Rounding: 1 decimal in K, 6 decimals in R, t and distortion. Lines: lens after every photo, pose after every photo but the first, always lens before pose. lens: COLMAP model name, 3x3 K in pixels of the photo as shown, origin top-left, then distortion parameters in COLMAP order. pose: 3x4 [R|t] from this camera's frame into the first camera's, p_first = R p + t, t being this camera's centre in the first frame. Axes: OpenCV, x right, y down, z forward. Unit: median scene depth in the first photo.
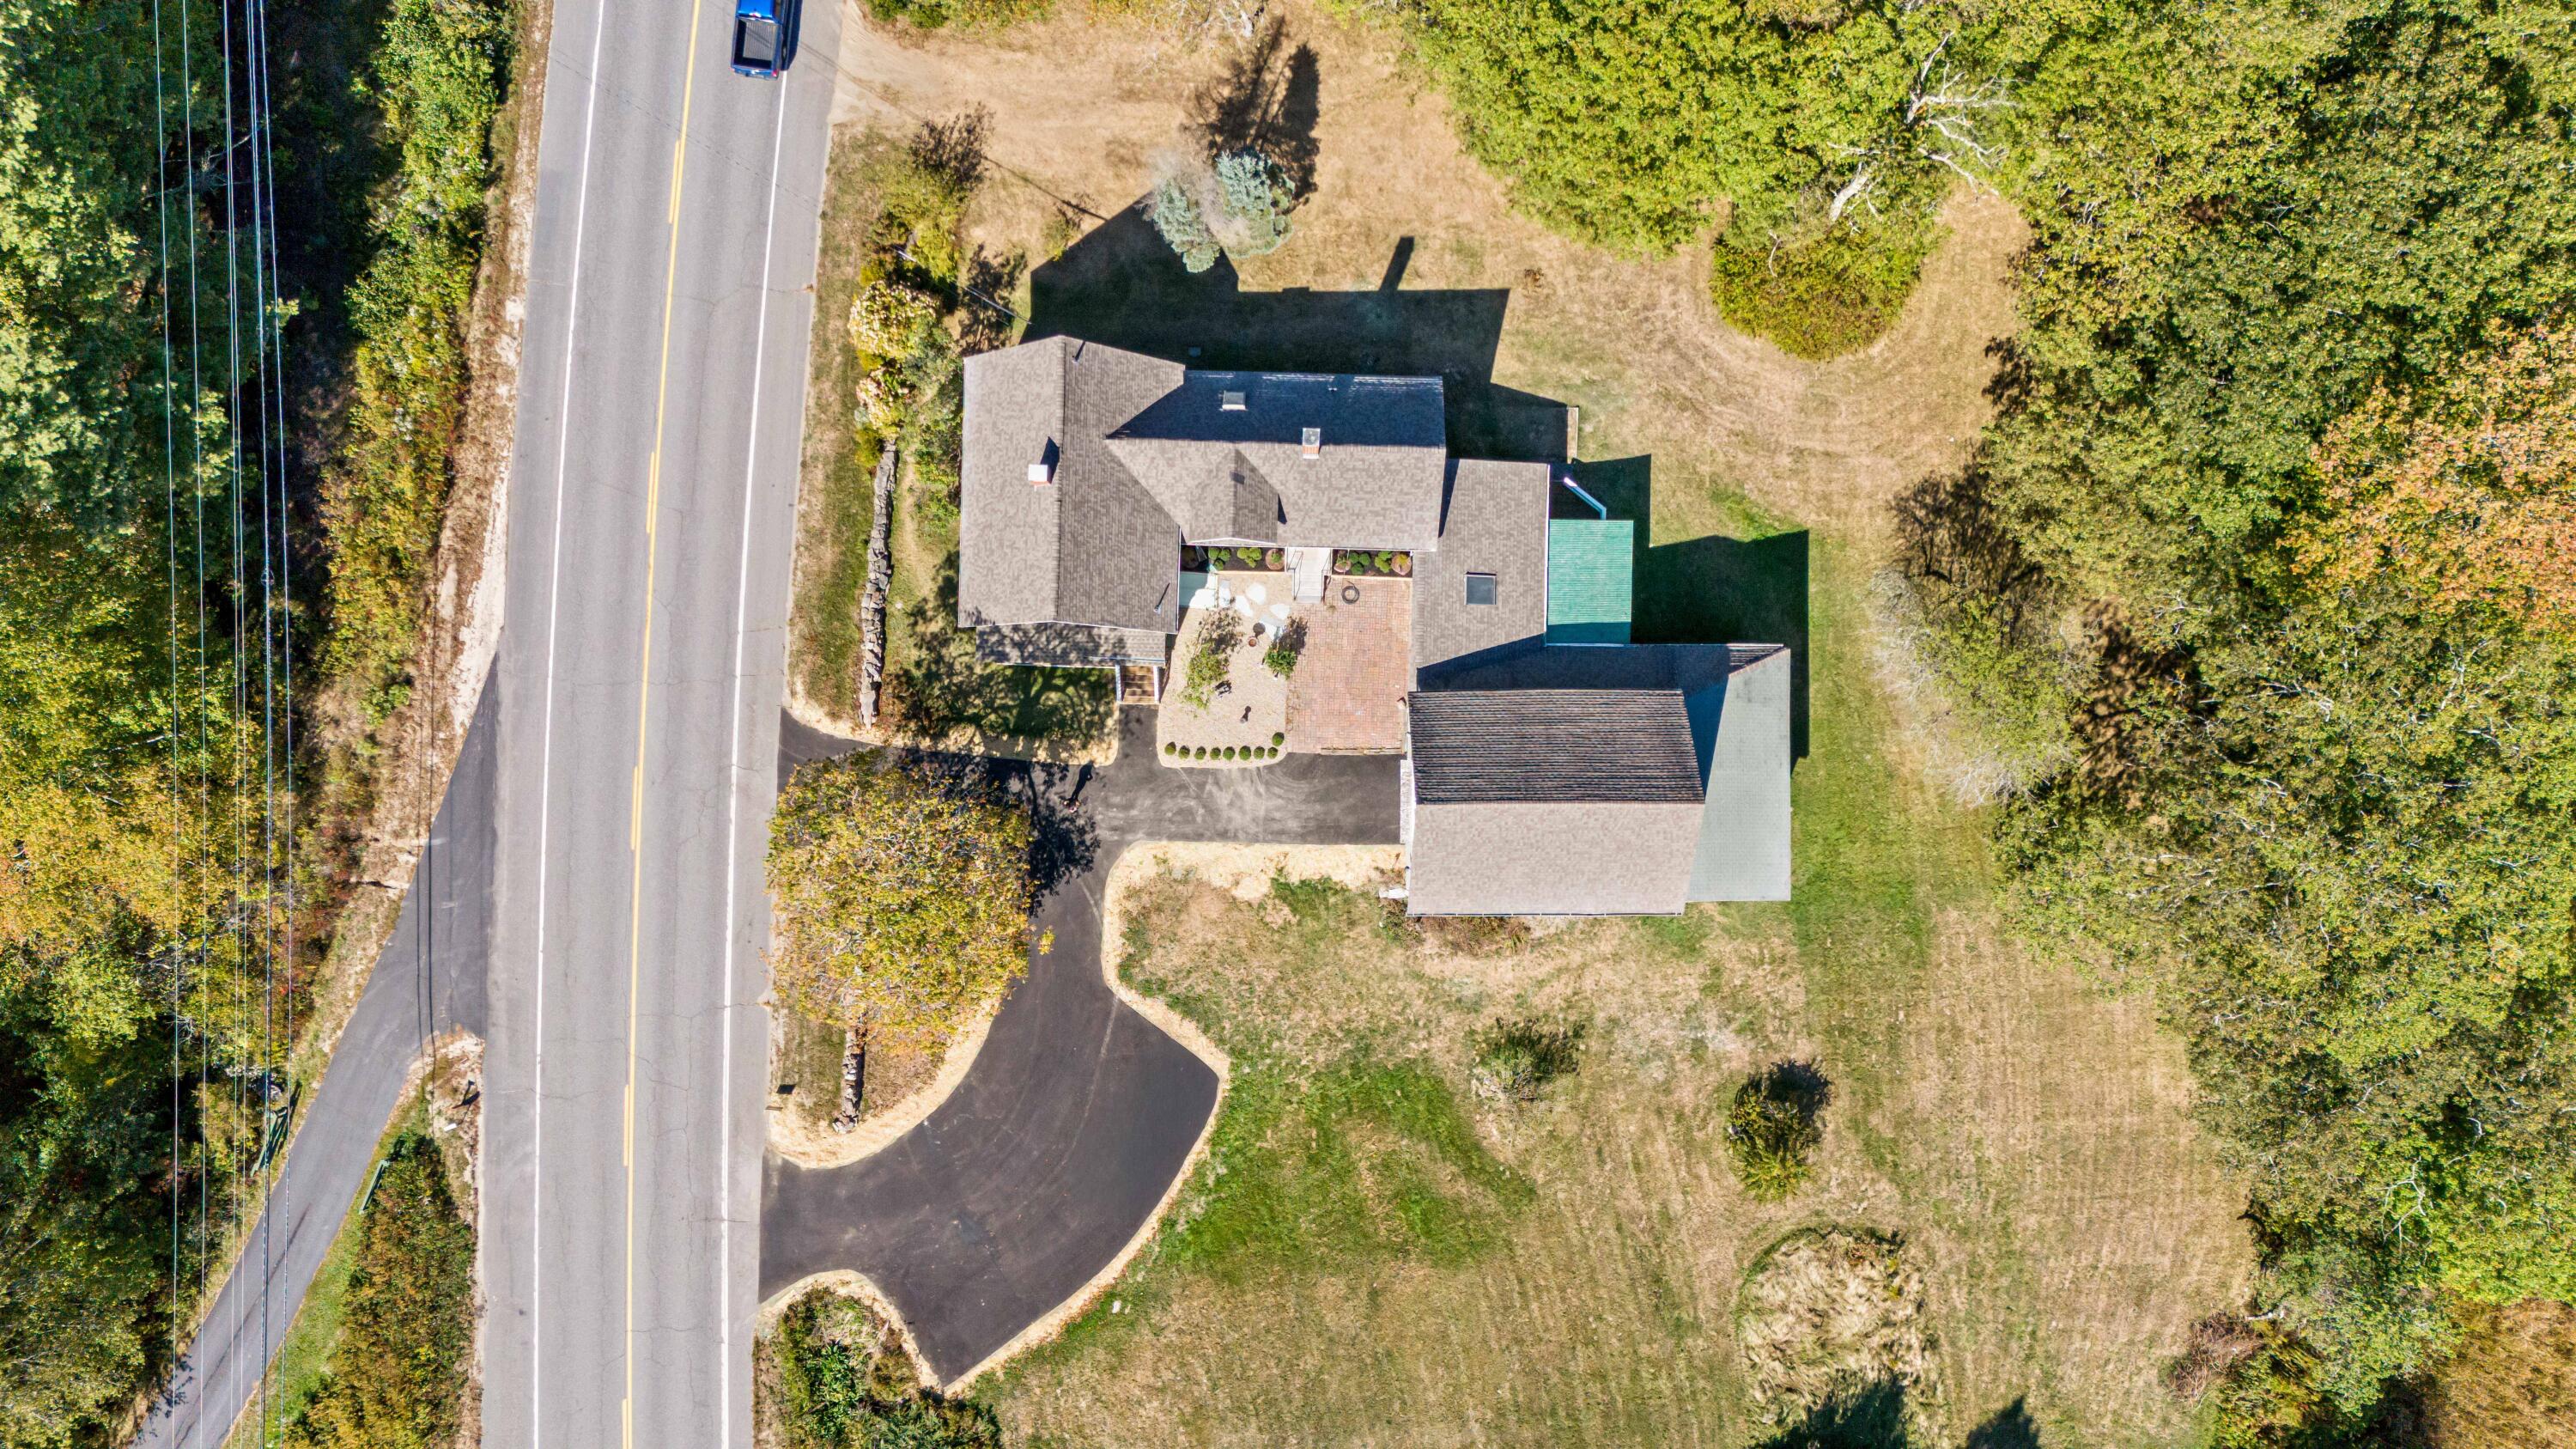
lens RADIAL K [[1898.5, 0, 1288.0], [0, 1898.5, 724.5], [0, 0, 1]] dist [0.091395, -0.134772]
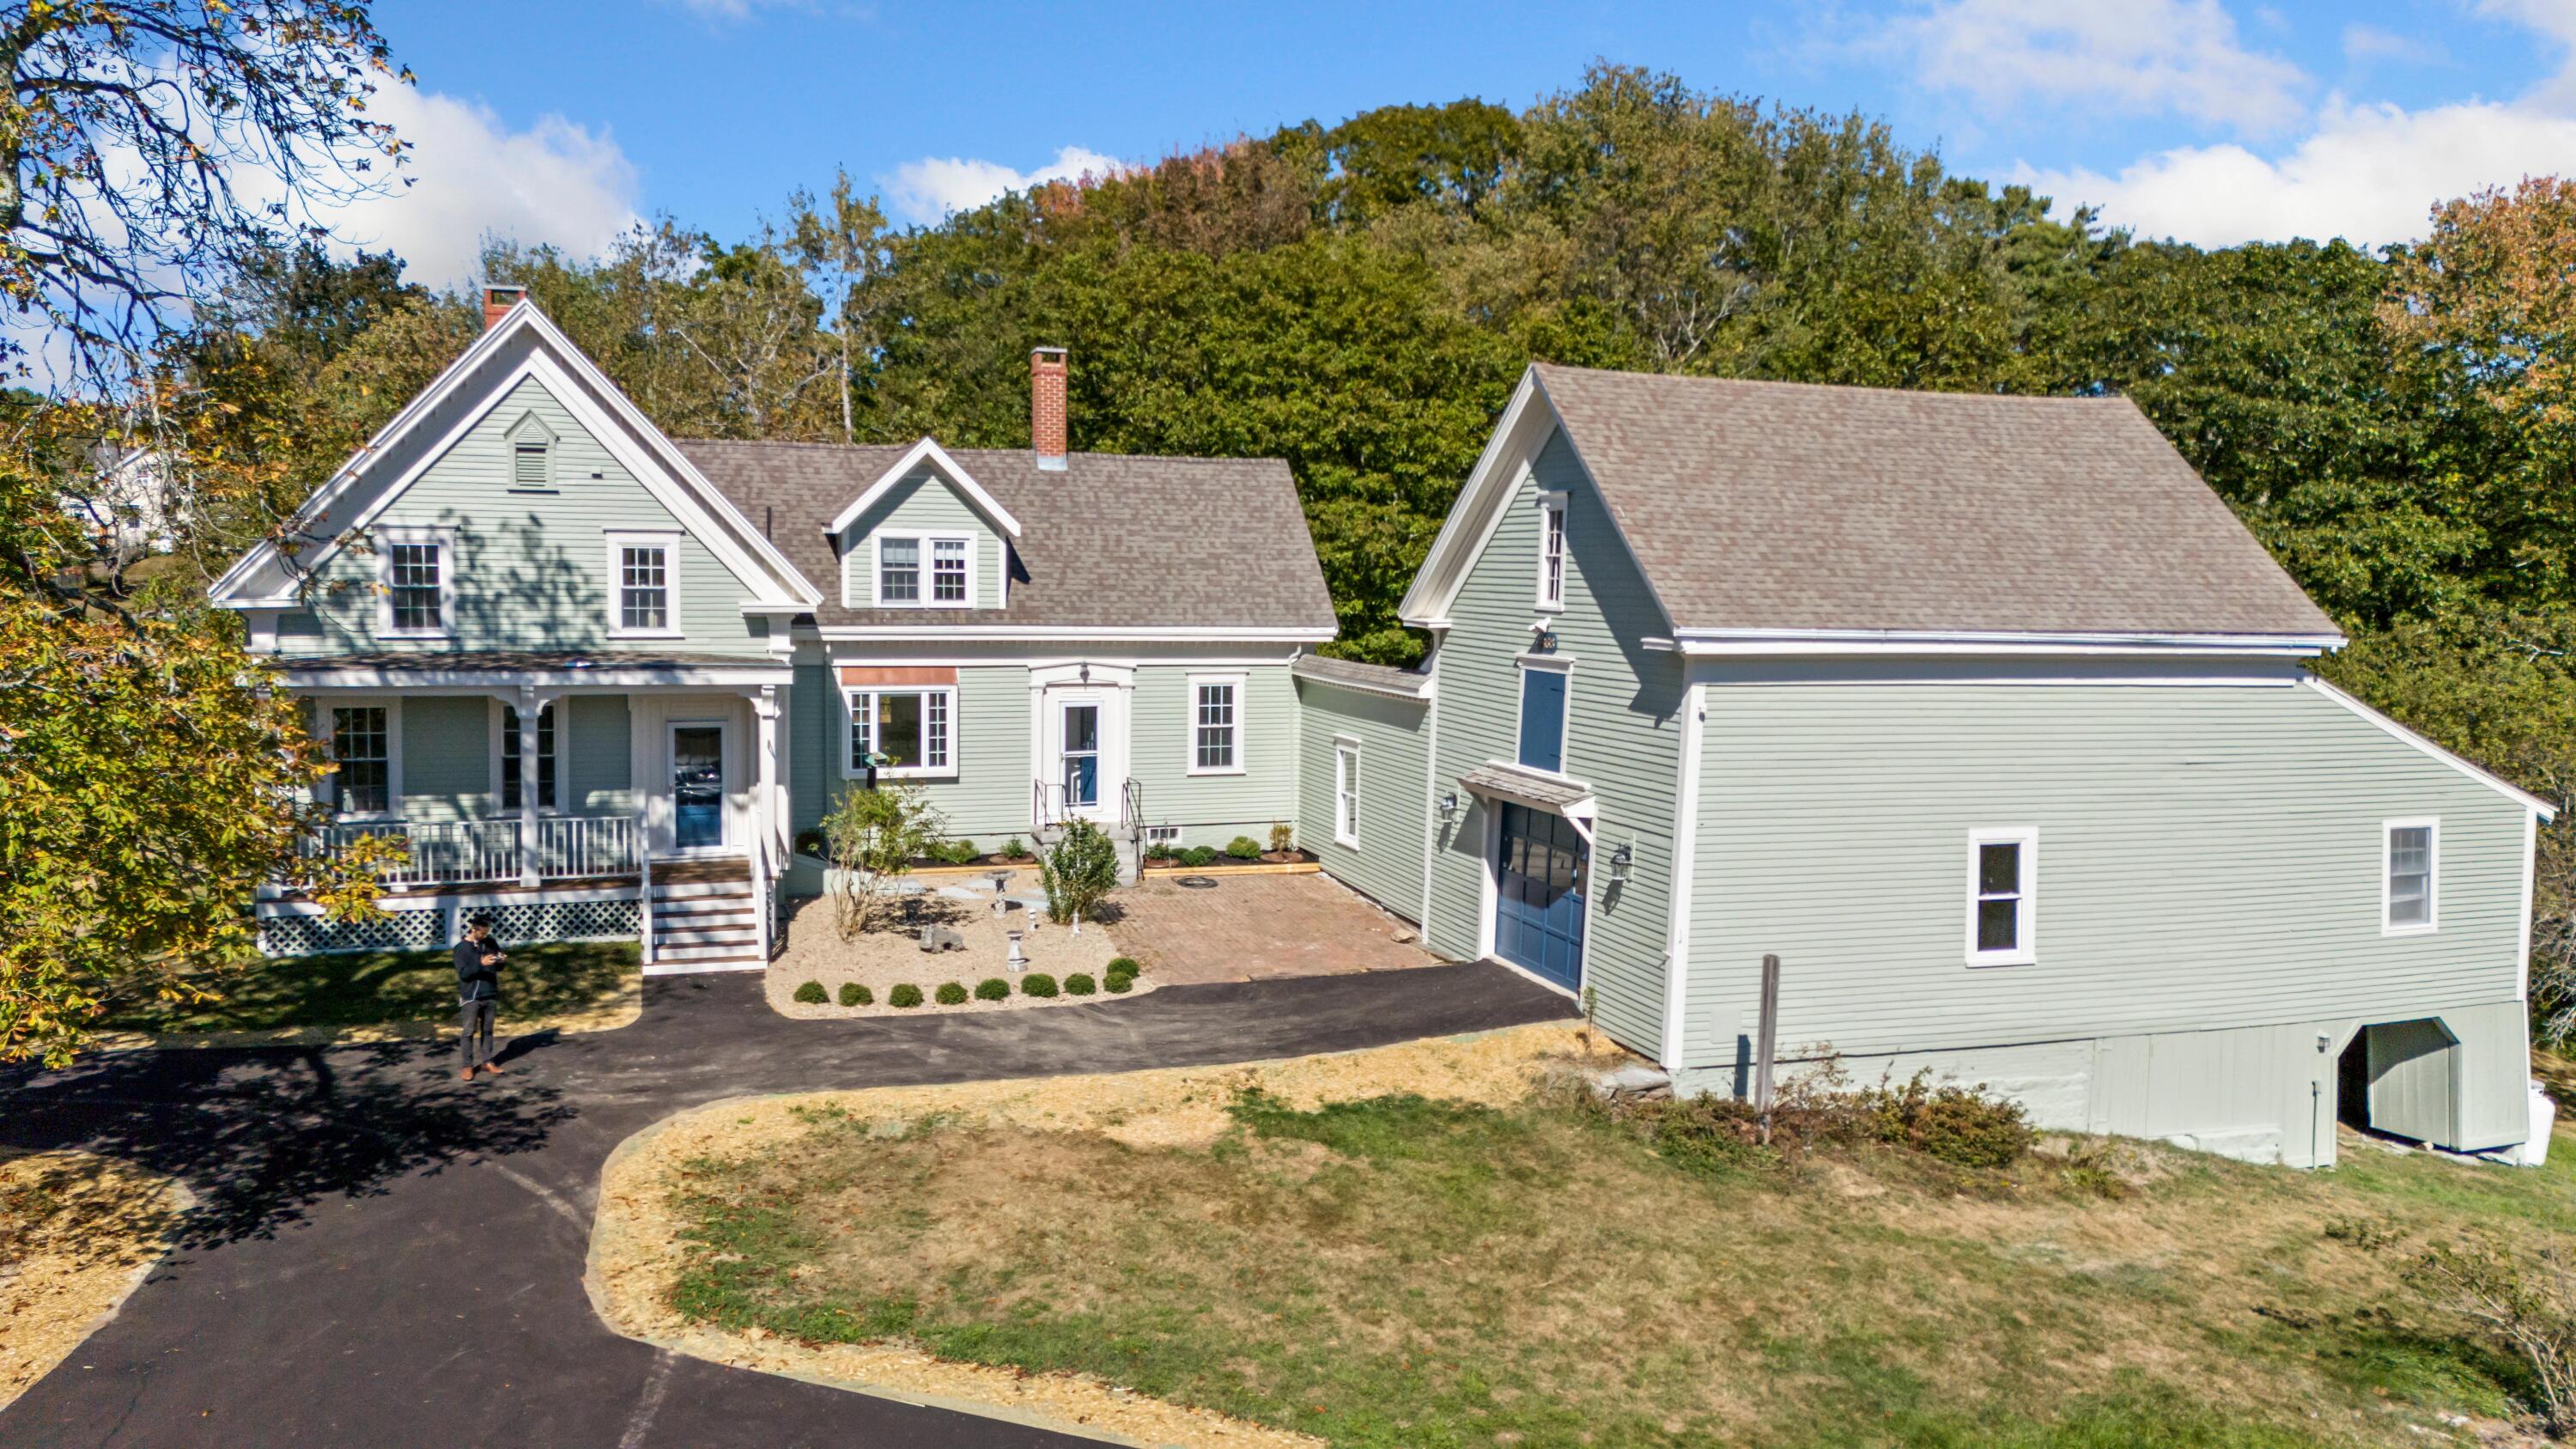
lens RADIAL K [[1898.5, 0, 1288.0], [0, 1898.5, 724.5], [0, 0, 1]] dist [0.091395, -0.134772]
pose [[0.938284, -0.007862, 0.345778, -0.098097], [0.345039, 0.090427, -0.934222, 0.344660], [-0.023923, 0.995872, 0.087559, 0.915944]]
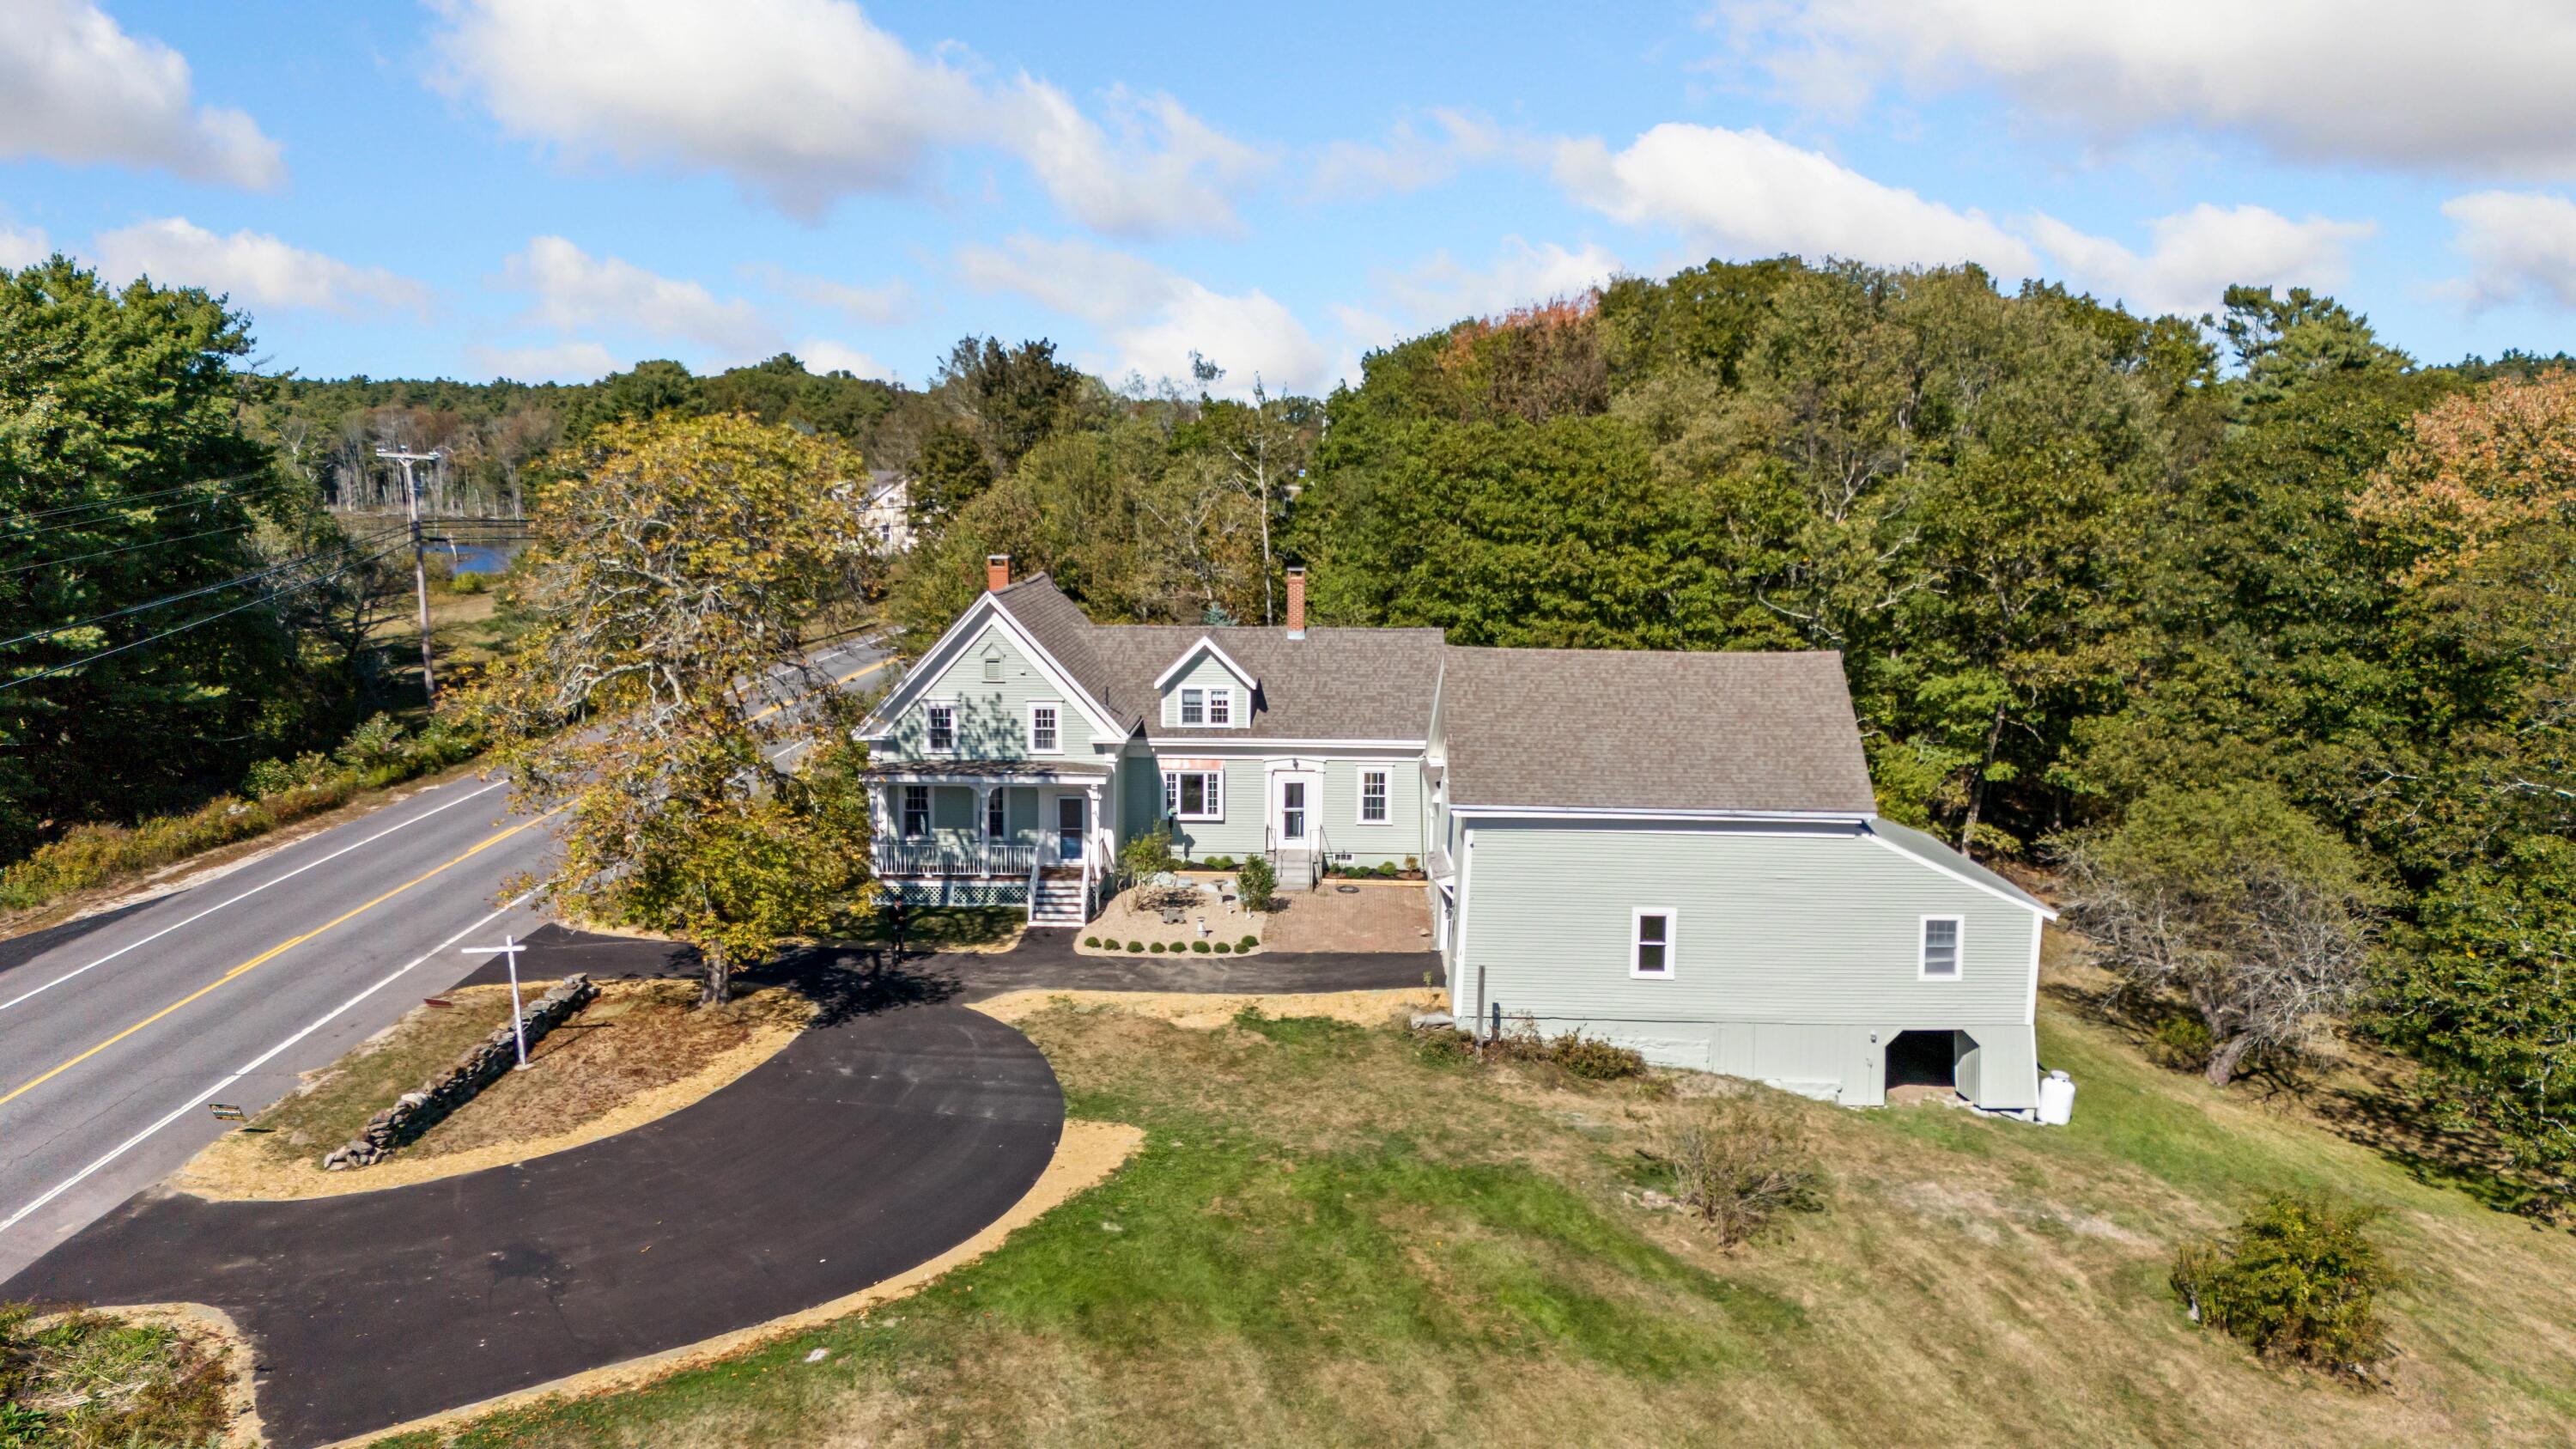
lens RADIAL K [[1898.5, 0, 1288.0], [0, 1898.5, 724.5], [0, 0, 1]] dist [0.091395, -0.134772]
pose [[0.999845, 0.016115, 0.007080, 0.002725], [0.004655, 0.145846, -0.989296, 0.679831], [-0.016975, 0.989176, 0.145748, 0.814146]]
